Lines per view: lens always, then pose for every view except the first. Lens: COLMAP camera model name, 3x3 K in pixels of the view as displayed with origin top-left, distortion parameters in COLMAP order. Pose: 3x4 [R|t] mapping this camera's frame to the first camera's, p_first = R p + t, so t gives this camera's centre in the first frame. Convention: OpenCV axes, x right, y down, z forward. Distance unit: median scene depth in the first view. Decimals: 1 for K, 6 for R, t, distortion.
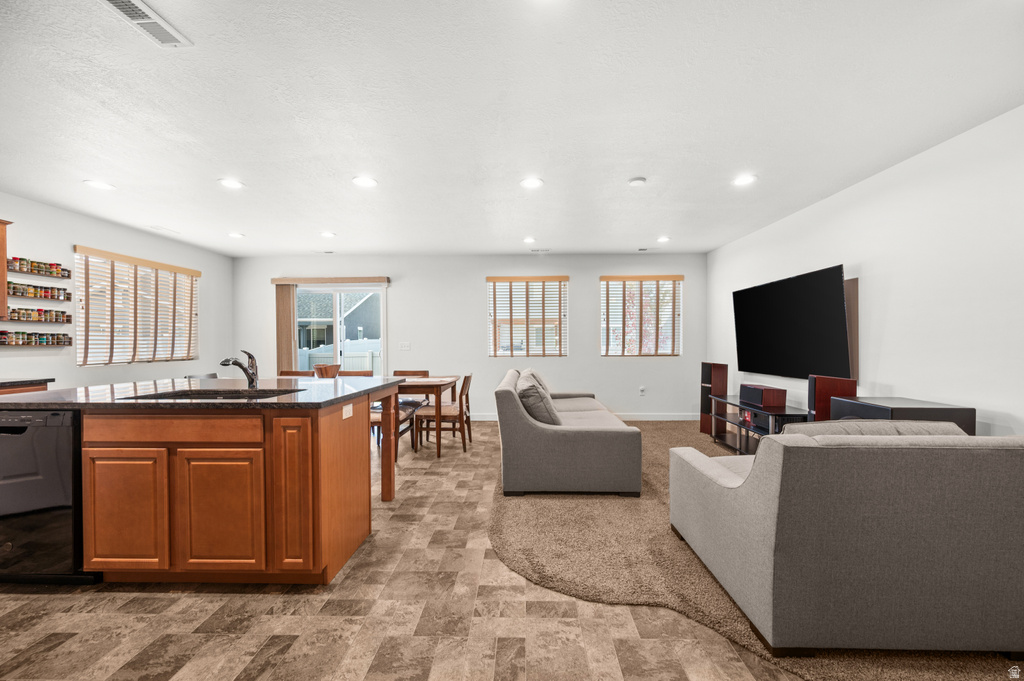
lens RADIAL K [[409.8, 0, 517.5], [0, 409.8, 345.2], [0, 0, 1]] dist [-0.000512, 0.000598]
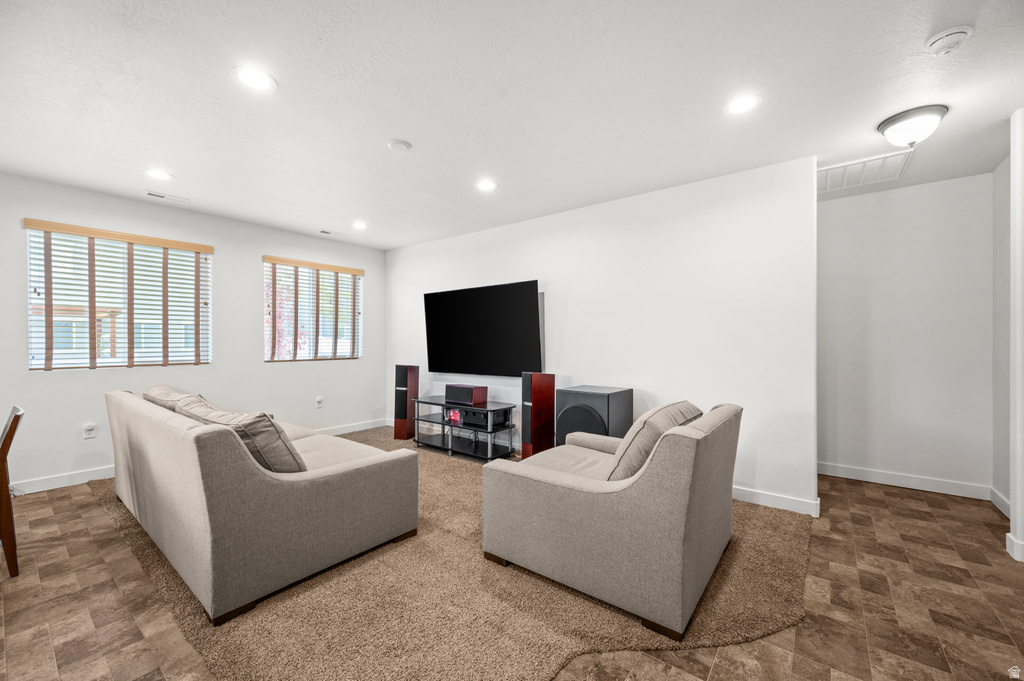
lens RADIAL K [[409.8, 0, 520.0], [0, 409.8, 339.7], [0, 0, 1]] dist [-0.000512, 0.000598]
pose [[0.591568, 0.008848, 0.806207, -0.187926], [0.005173, 0.999878, -0.014770, -0.001160], [-0.806239, 0.012908, 0.591449, 0.278982]]
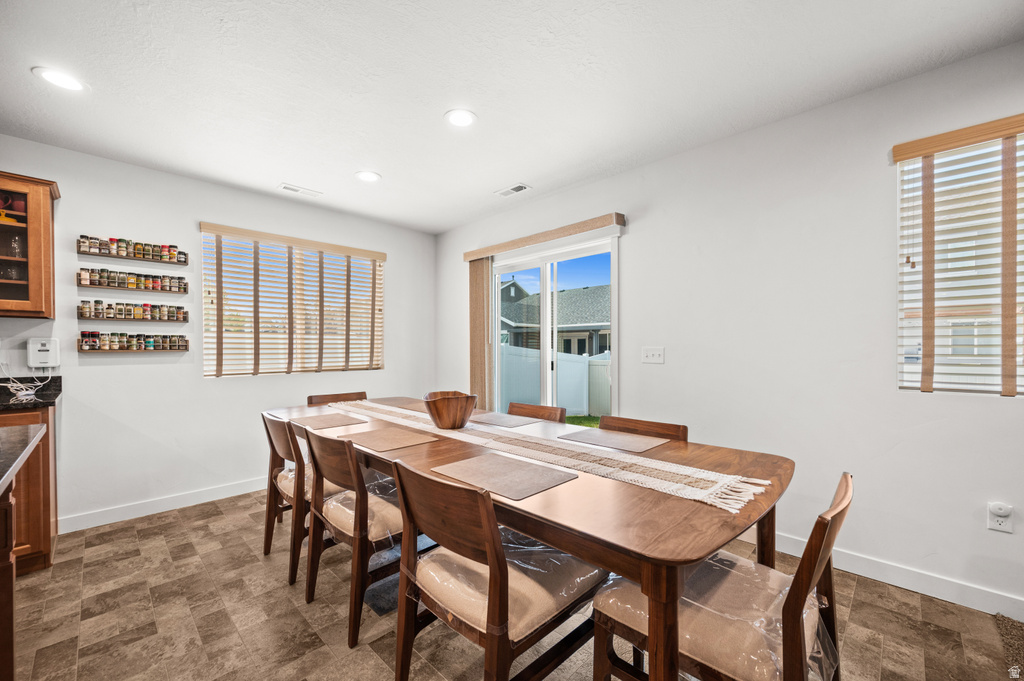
lens RADIAL K [[409.8, 0, 521.3], [0, 409.8, 354.4], [0, 0, 1]] dist [-0.000512, 0.000598]
pose [[0.728262, 0.011686, -0.685199, -0.101694], [-0.005062, 0.999919, 0.011672, -0.004695], [0.685280, -0.005032, 0.728263, 0.849419]]
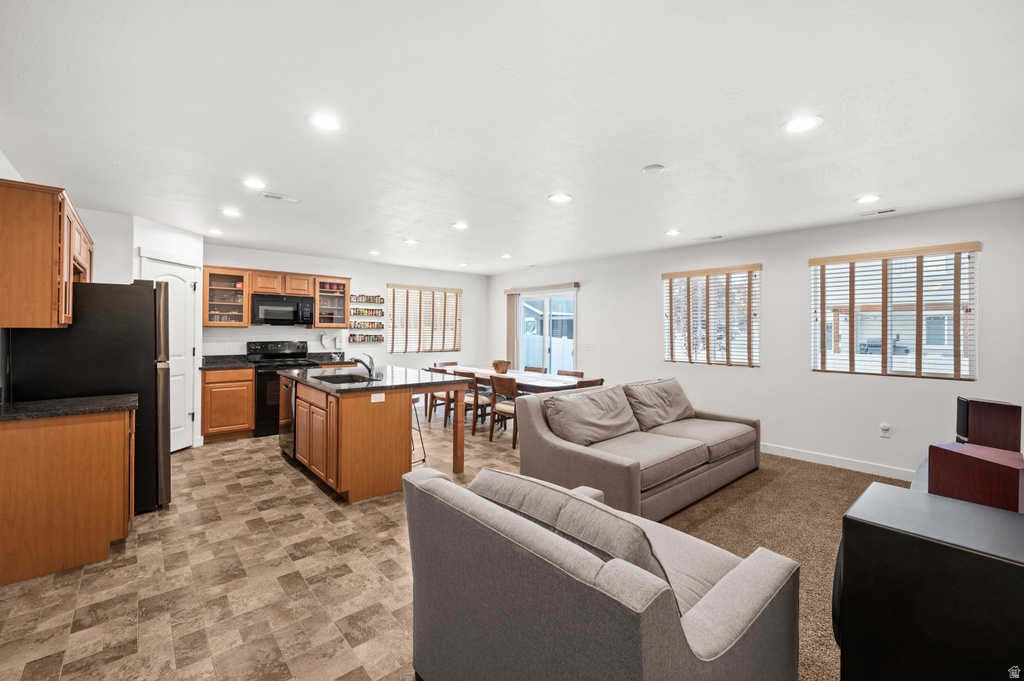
lens RADIAL K [[440.3, 0, 519.6], [0, 440.3, 325.7], [0, 0, 1]] dist [0.001906, -0.000337]
pose [[0.671865, 0.004855, -0.740657, 0.668174], [-0.014751, 0.999868, -0.006827, -0.060760], [0.740526, 0.015512, 0.671848, 0.166879]]
